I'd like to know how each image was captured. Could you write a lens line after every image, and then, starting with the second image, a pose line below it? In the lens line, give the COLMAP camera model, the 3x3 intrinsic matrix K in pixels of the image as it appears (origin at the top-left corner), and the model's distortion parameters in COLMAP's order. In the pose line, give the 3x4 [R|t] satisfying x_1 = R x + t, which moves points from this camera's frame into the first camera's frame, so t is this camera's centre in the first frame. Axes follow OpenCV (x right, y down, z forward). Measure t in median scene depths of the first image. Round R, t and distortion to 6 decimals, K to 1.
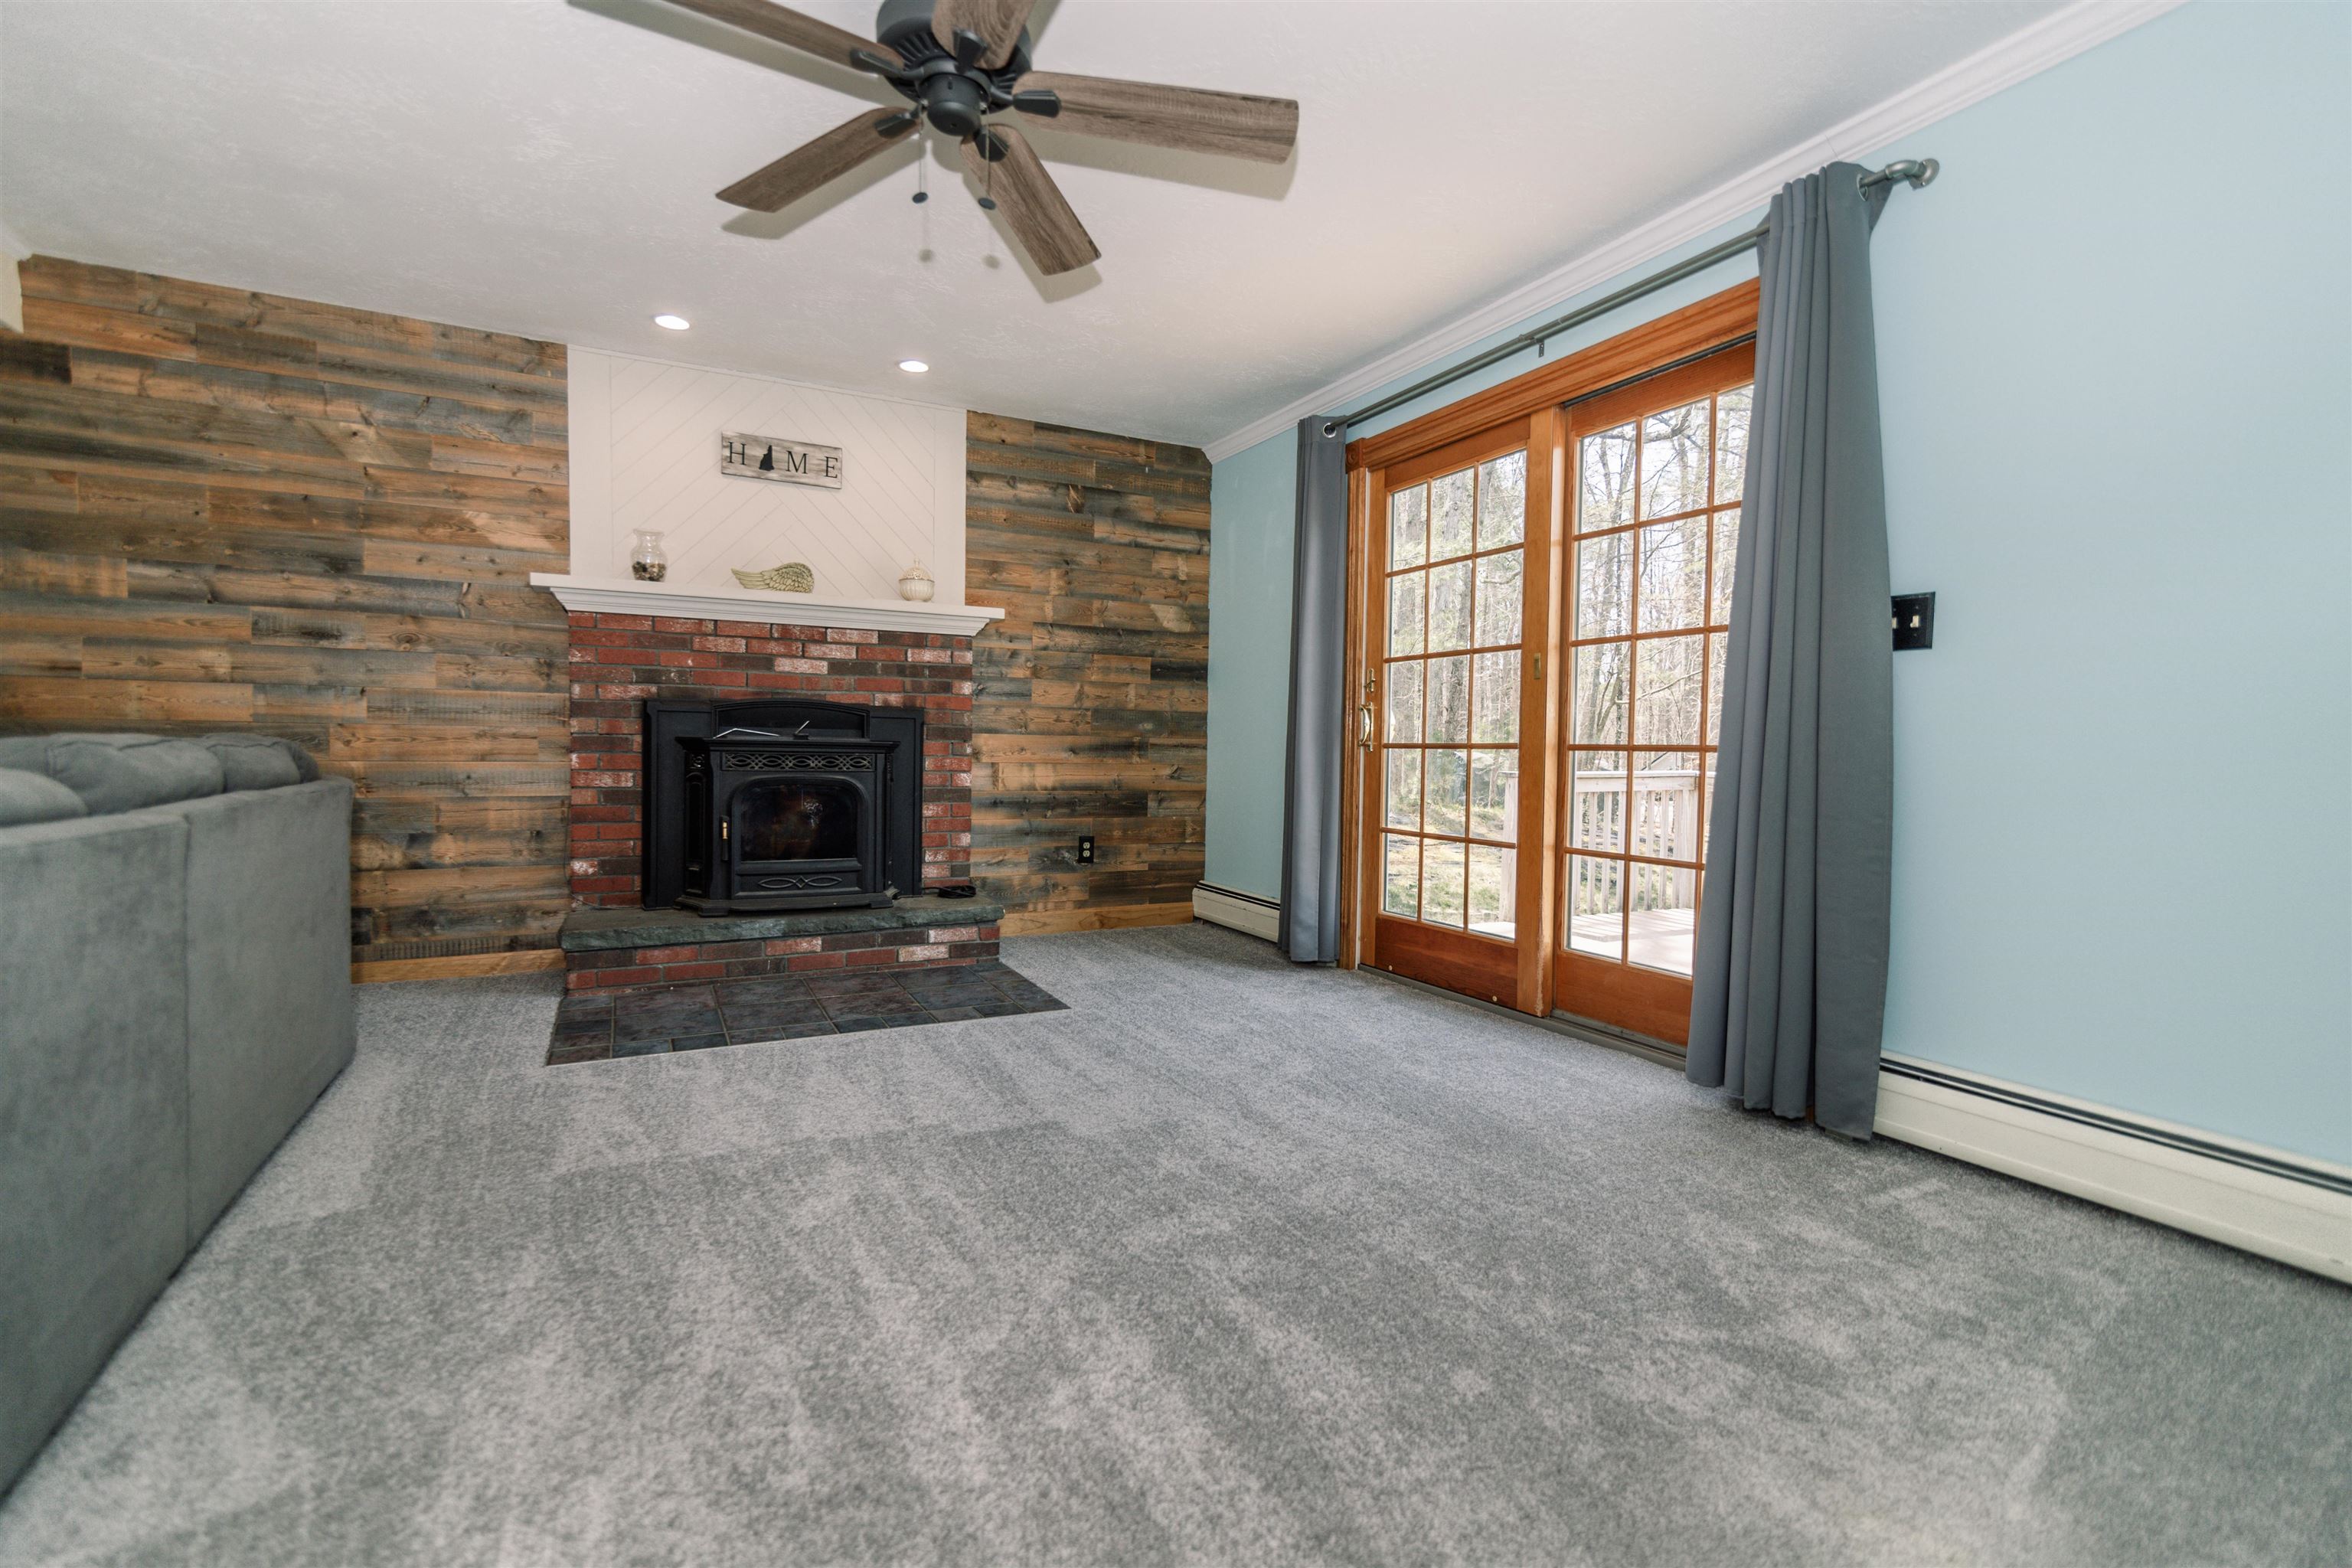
lens RADIAL K [[1064.4, 0, 1171.3], [0, 1064.4, 790.2], [0, 0, 1]] dist [0.012001, -0.000708]
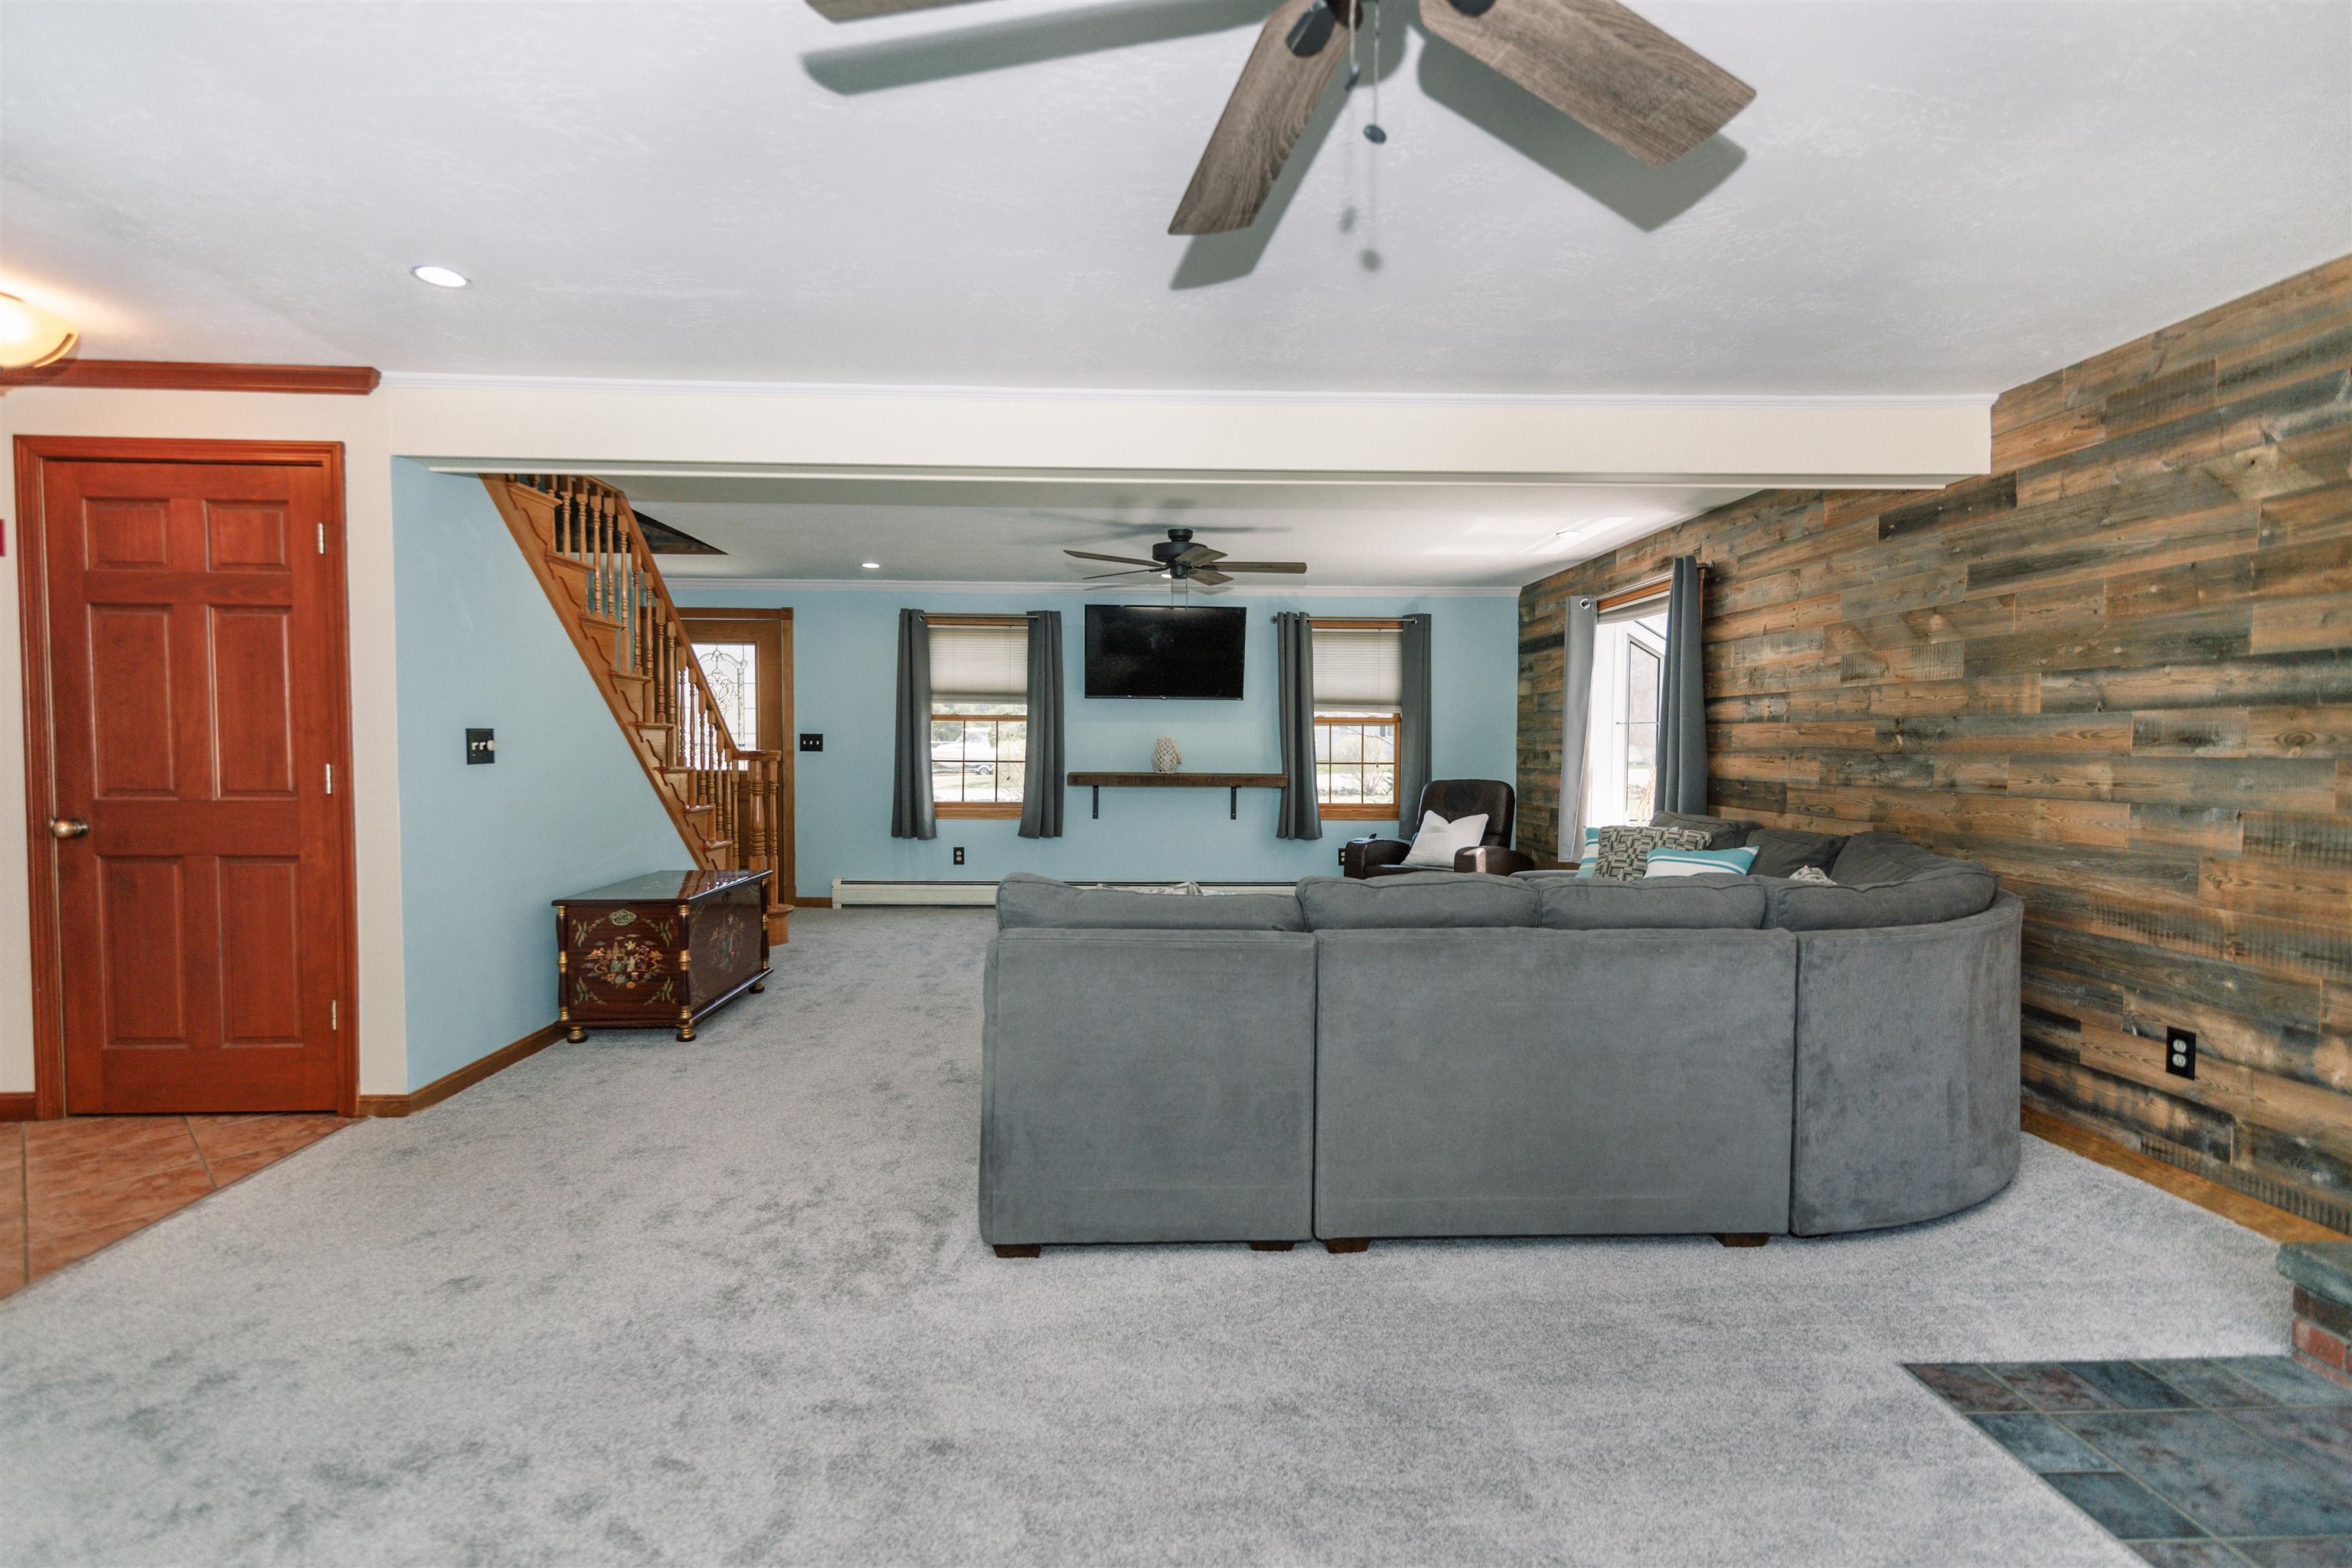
lens RADIAL K [[1064.4, 0, 1165.6], [0, 1064.4, 784.1], [0, 0, 1]] dist [0.012001, -0.000708]
pose [[-0.435156, 0.016600, -0.900202, 0.216330], [-0.047970, 0.997982, 0.041592, -0.108837], [0.899076, 0.061282, -0.433482, 0.661239]]
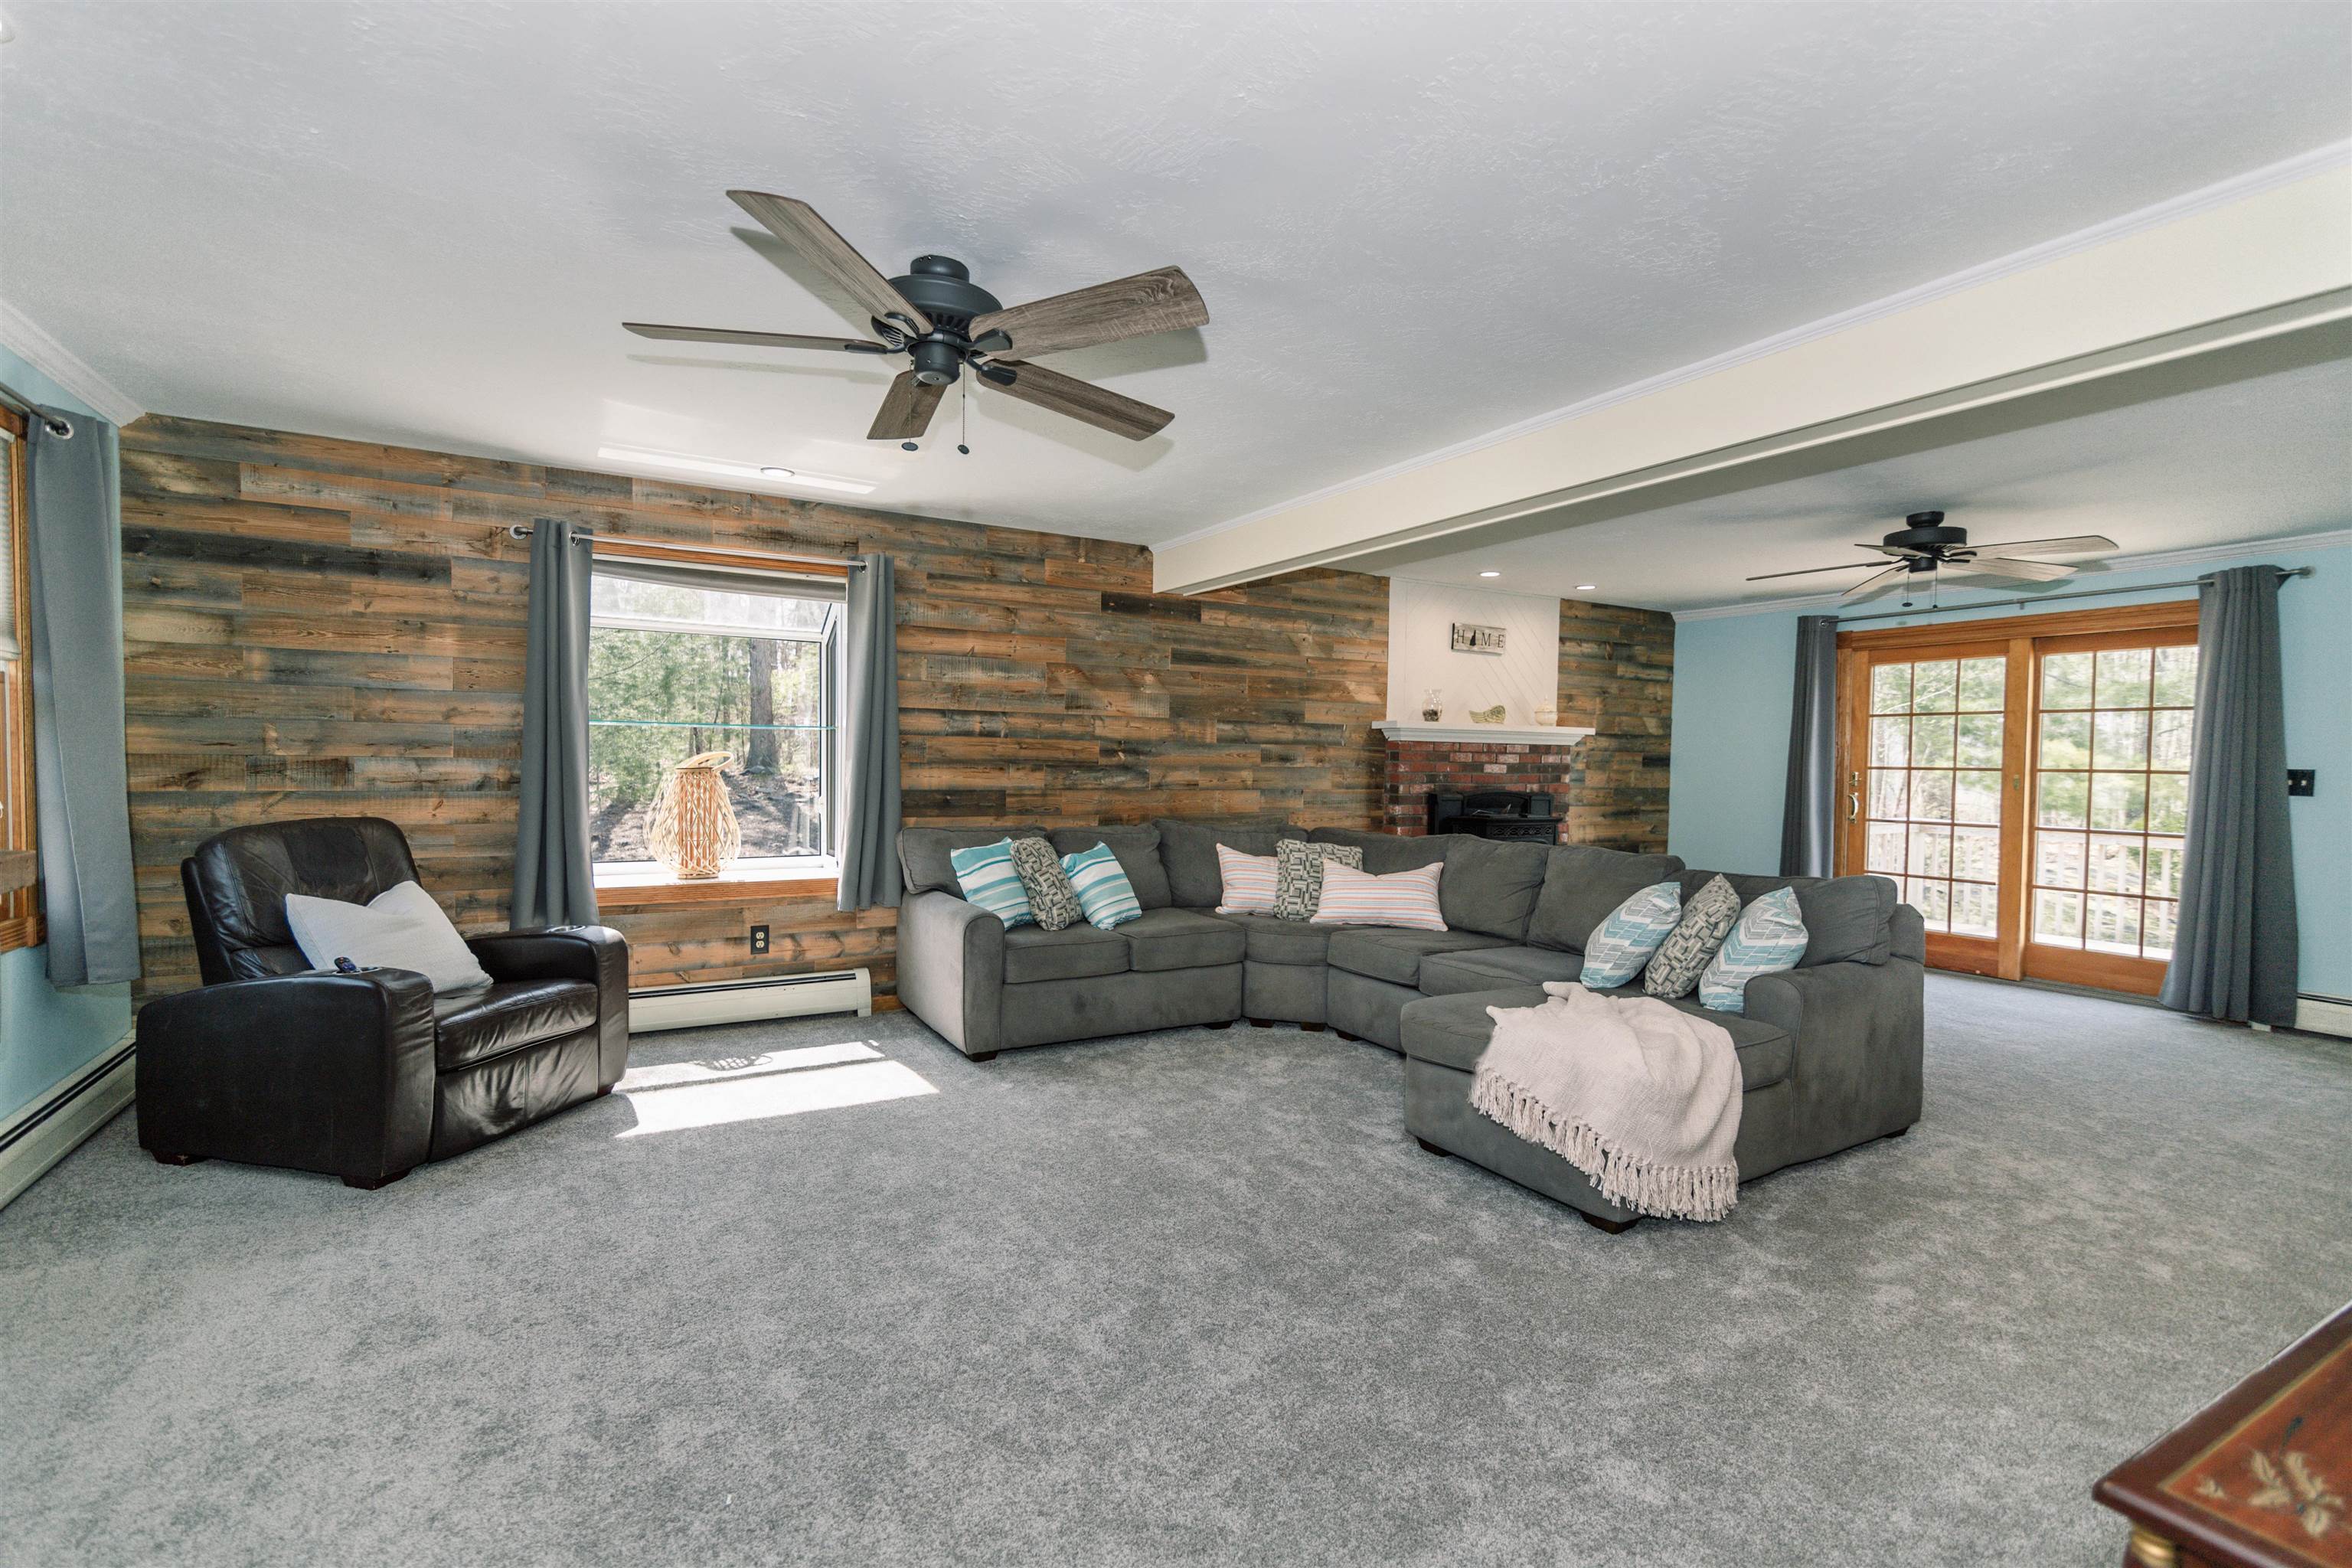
lens RADIAL K [[1064.4, 0, 1166.4], [0, 1064.4, 789.8], [0, 0, 1]] dist [0.012001, -0.000708]
pose [[0.999092, -0.000363, 0.042602, -1.035942], [0.000806, 0.999946, -0.010392, -0.079147], [-0.042596, 0.010417, 0.999038, -0.647736]]
